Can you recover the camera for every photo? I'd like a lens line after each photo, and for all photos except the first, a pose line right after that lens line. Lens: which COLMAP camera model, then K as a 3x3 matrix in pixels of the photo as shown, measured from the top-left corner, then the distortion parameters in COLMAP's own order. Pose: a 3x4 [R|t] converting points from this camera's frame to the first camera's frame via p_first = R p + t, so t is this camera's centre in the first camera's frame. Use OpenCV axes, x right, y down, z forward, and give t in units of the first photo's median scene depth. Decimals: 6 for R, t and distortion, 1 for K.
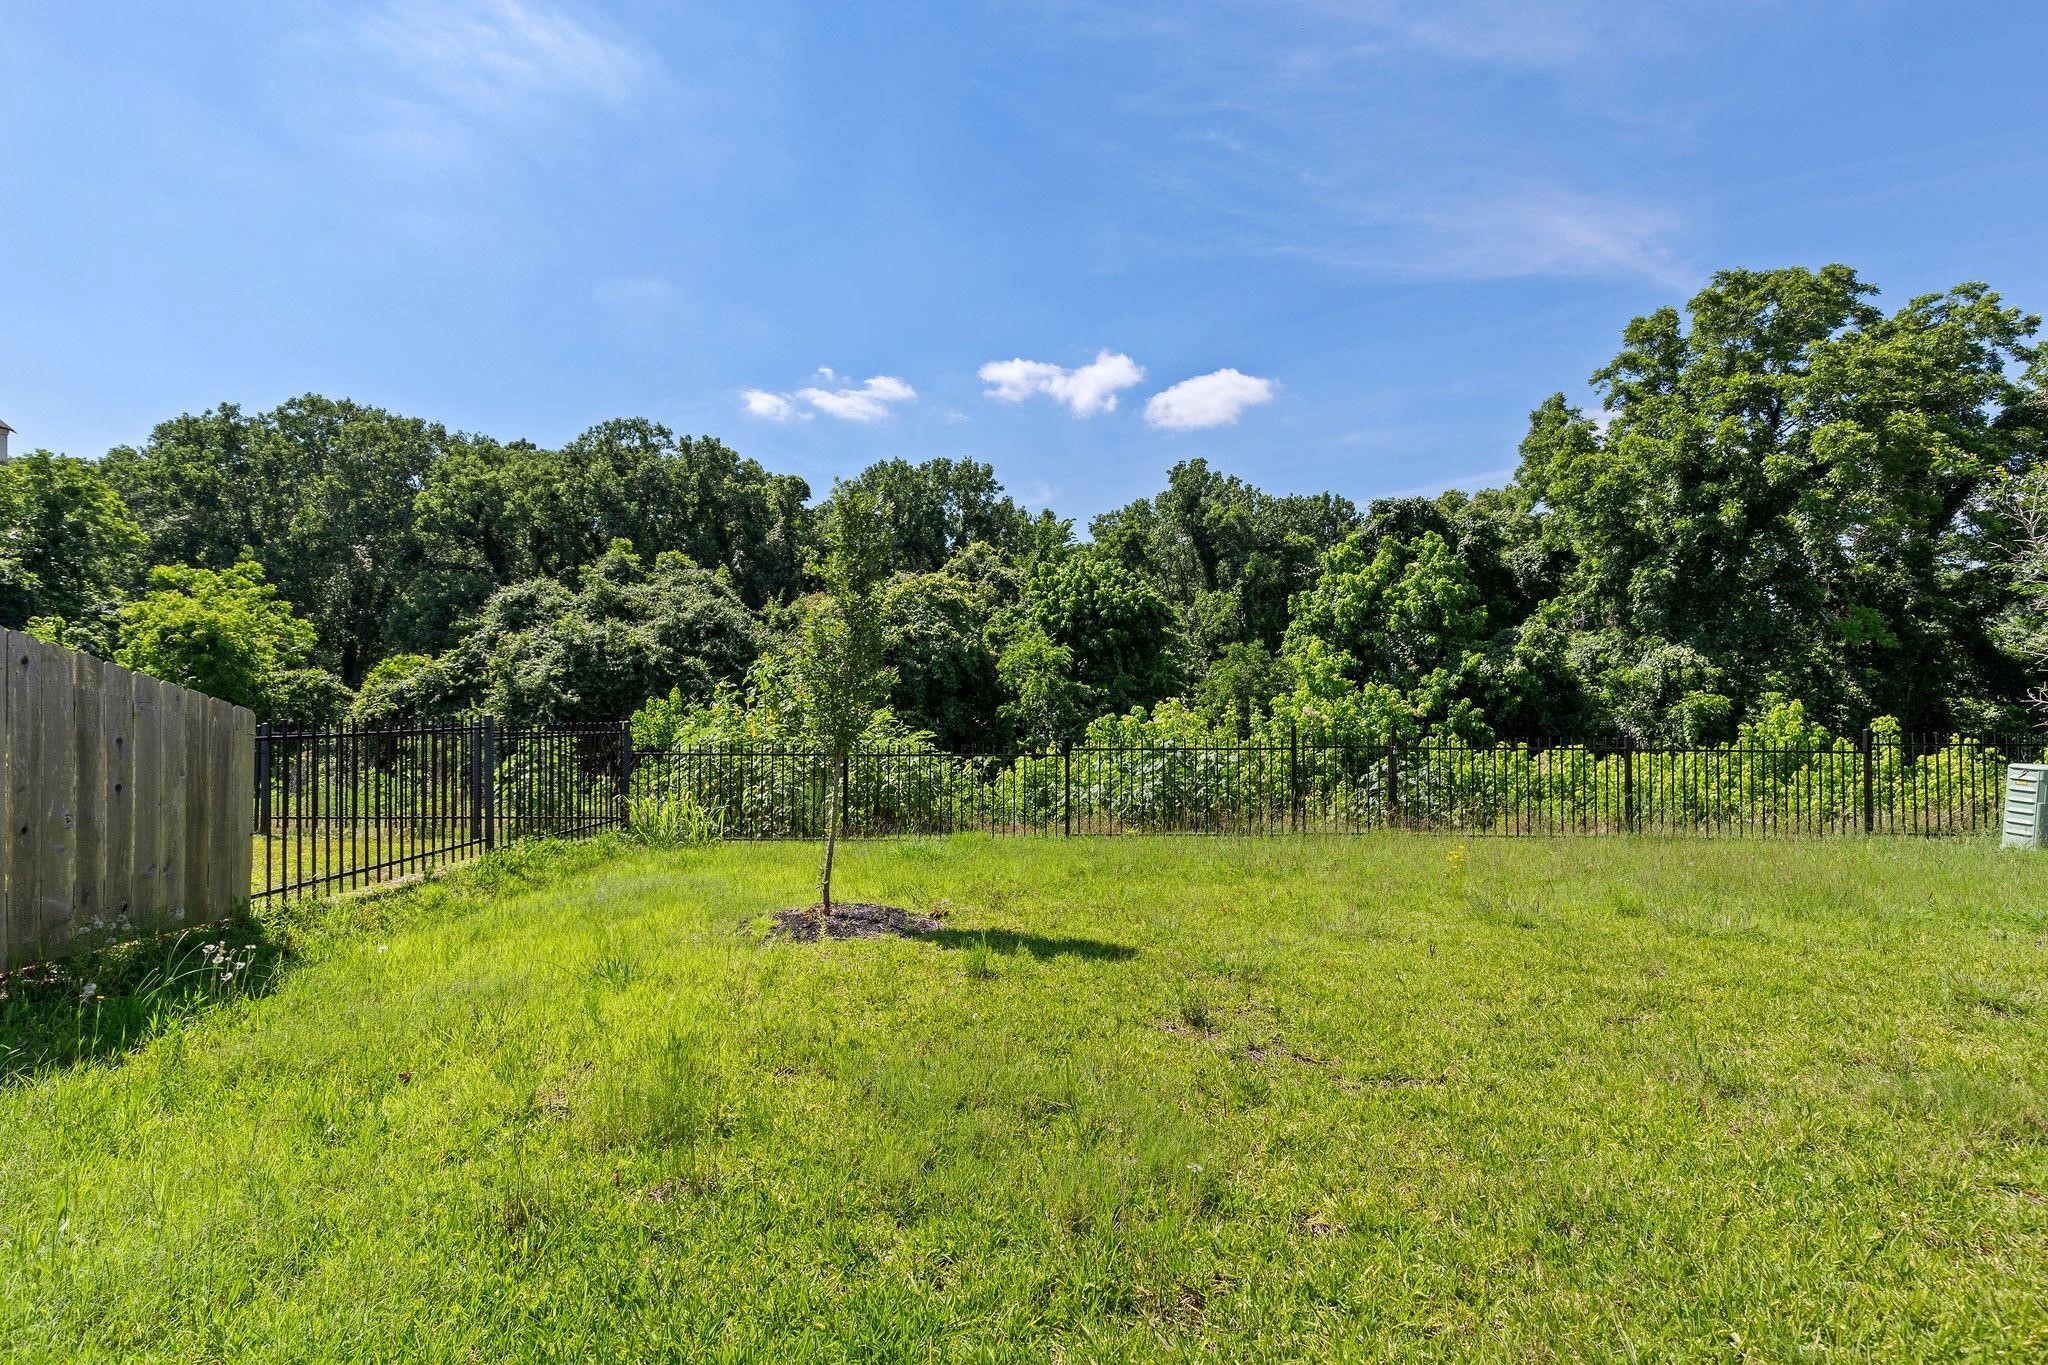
lens RADIAL K [[931.8, 0, 1021.6], [0, 931.8, 691.8], [0, 0, 1]] dist [0.007124, -0.000005]
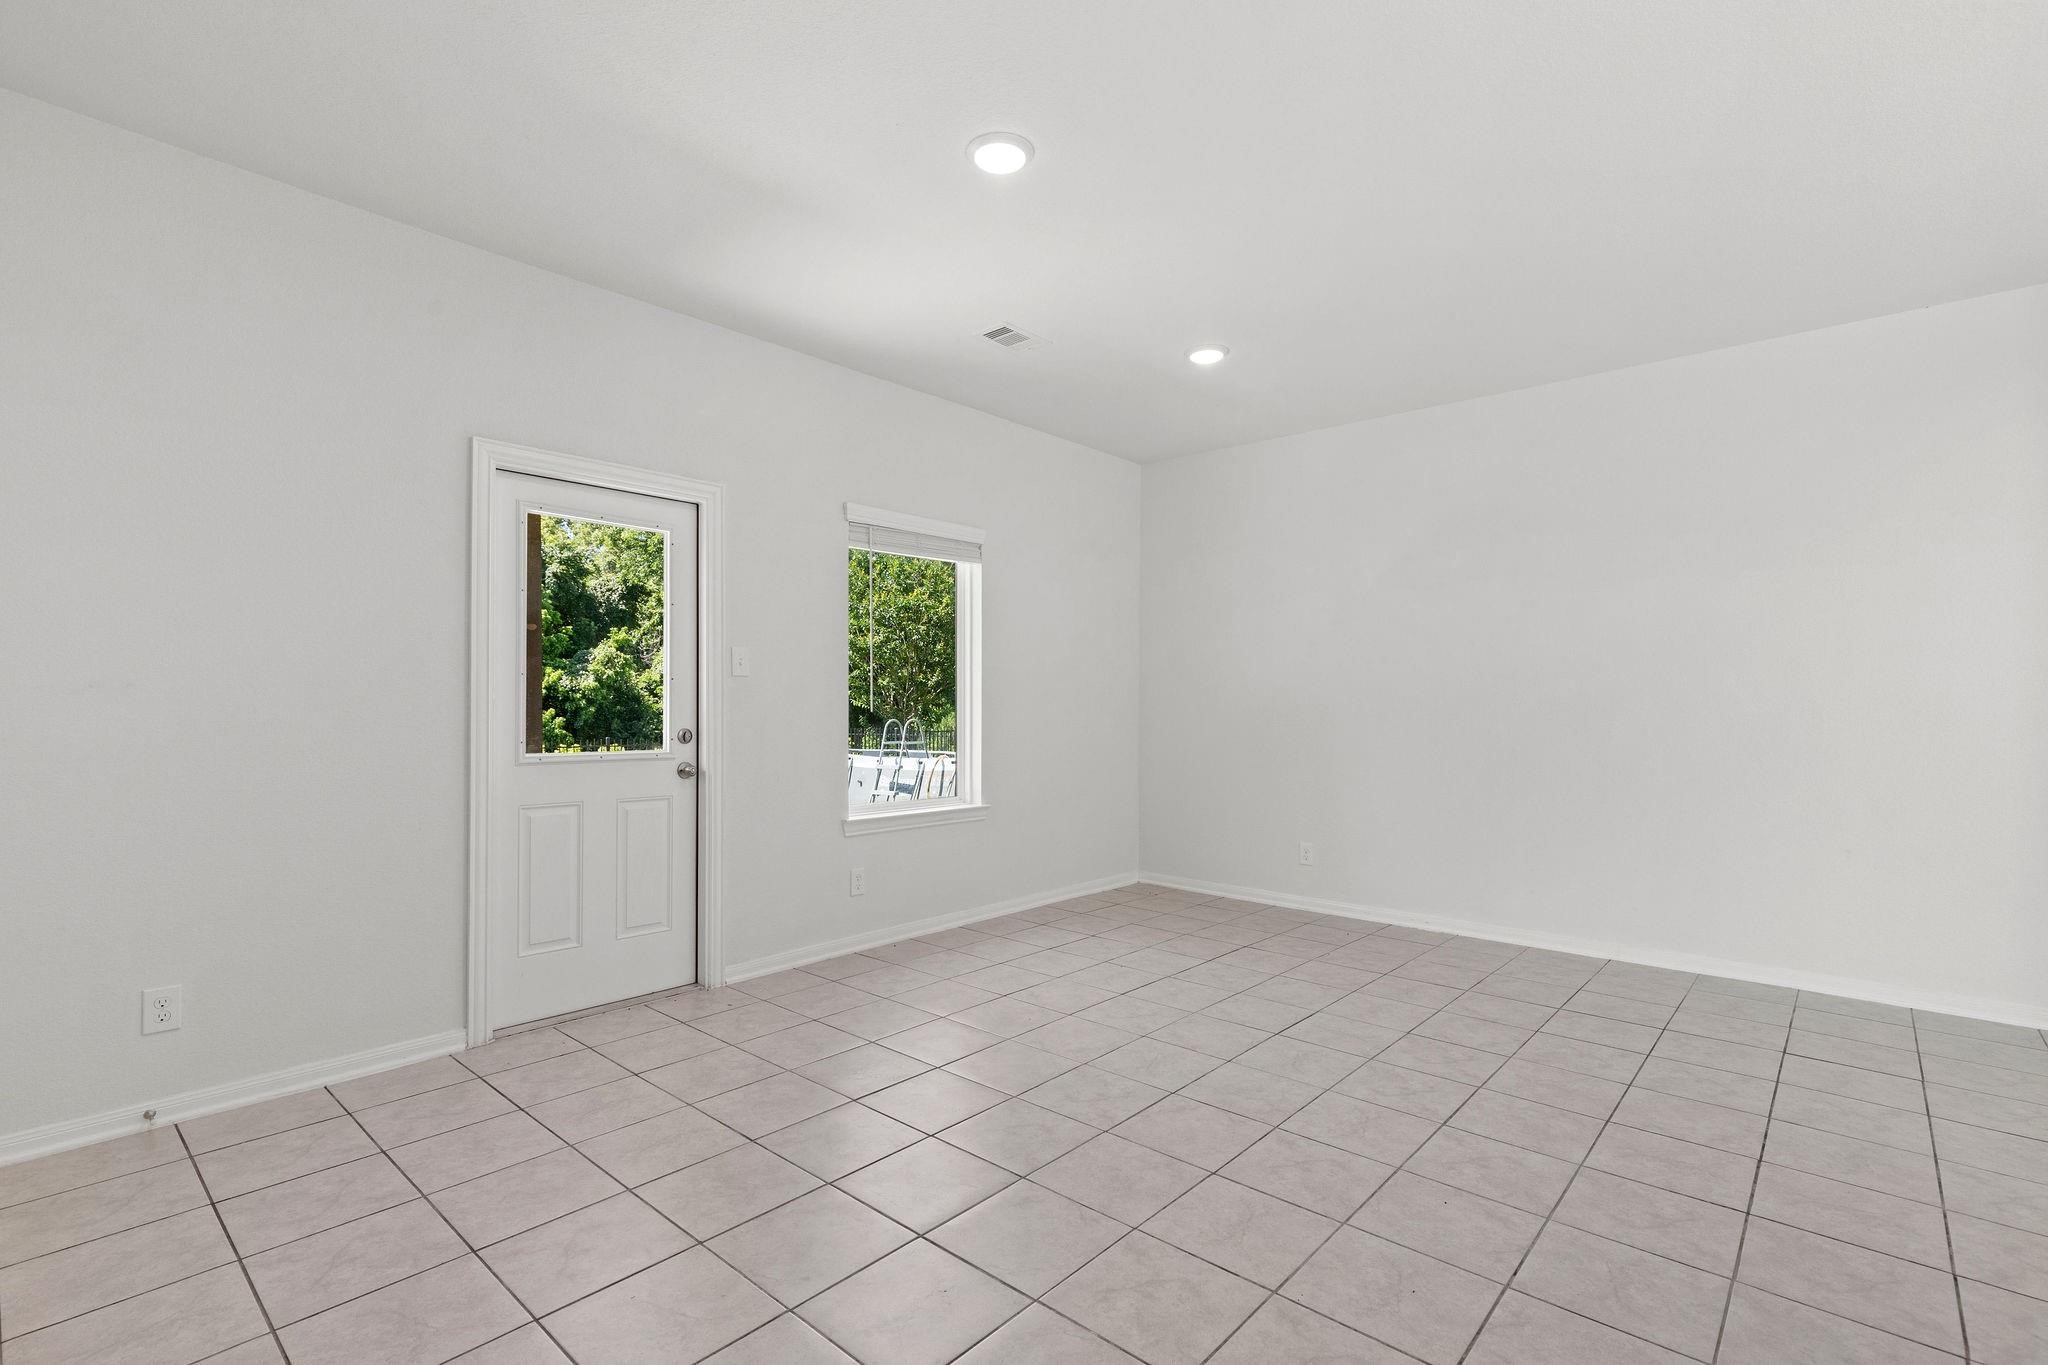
lens RADIAL K [[931.8, 0, 1028.1], [0, 931.8, 691.5], [0, 0, 1]] dist [0.007124, -0.000005]
pose [[0.626528, 0.005330, 0.779380, -0.053082], [-0.000386, 0.999979, -0.006528, -0.007287], [-0.779398, 0.003789, 0.626517, -0.187803]]
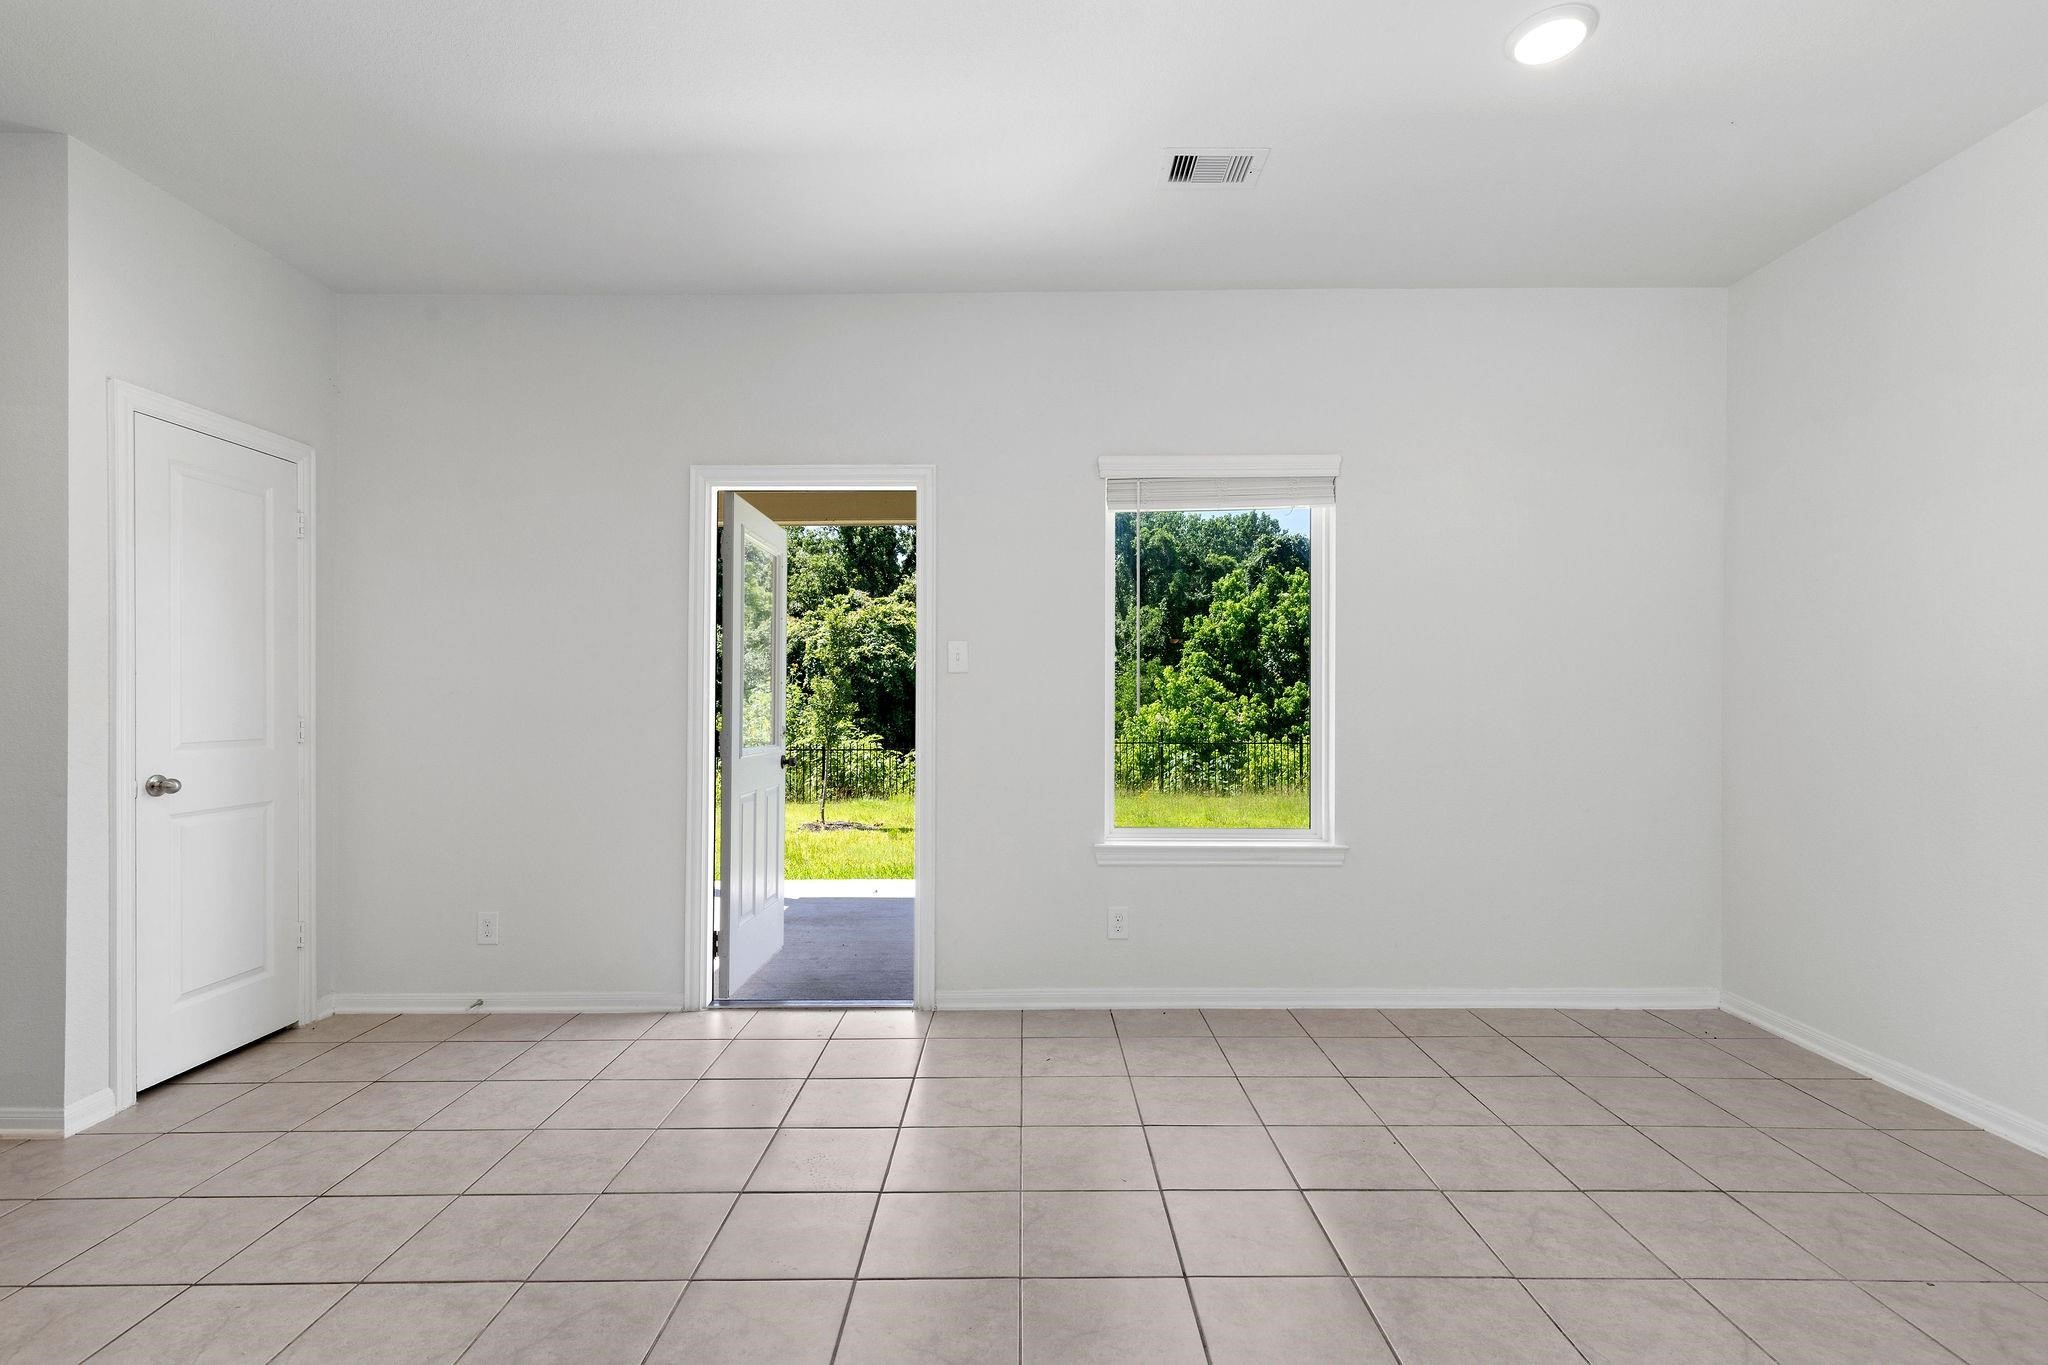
lens RADIAL K [[931.8, 0, 1028.4], [0, 931.8, 697.7], [0, 0, 1]] dist [0.007124, -0.000005]
pose [[0.998524, -0.008061, 0.053717, 0.023994], [0.007955, 0.999966, 0.002203, -0.007327], [-0.053733, -0.001772, 0.998554, -0.192583]]
